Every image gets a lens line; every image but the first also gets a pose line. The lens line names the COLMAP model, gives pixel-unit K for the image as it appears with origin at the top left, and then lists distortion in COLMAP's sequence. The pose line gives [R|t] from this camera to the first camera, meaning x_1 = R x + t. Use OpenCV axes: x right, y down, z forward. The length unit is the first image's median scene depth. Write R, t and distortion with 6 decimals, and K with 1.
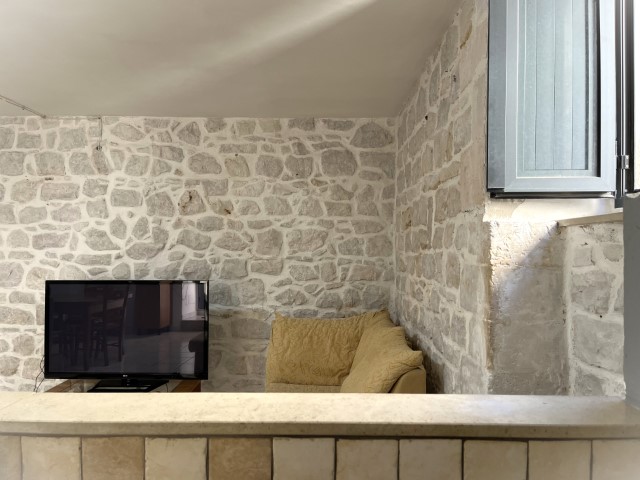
lens RADIAL K [[484.6, 0, 322.7], [0, 484.6, 241.7], [0, 0, 1]] dist [0.093560, -0.131204]
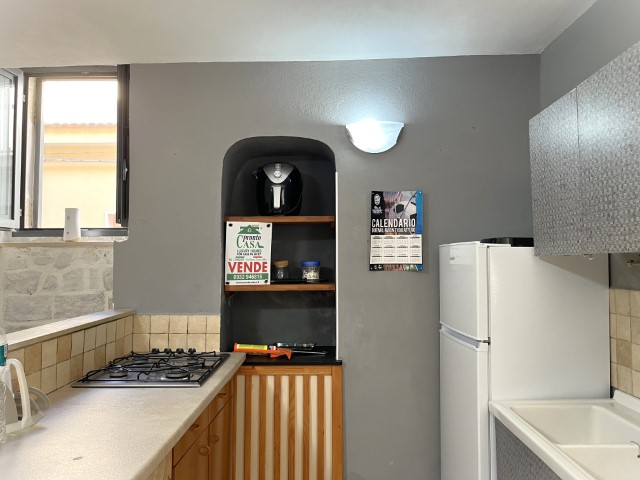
lens RADIAL K [[484.6, 0, 322.7], [0, 484.6, 241.7], [0, 0, 1]] dist [0.093560, -0.131204]
pose [[-0.006294, 0.032618, 0.999448, -1.392746], [-0.001849, 0.999466, -0.032631, 0.005220], [-0.999978, -0.002053, -0.006230, -0.142892]]
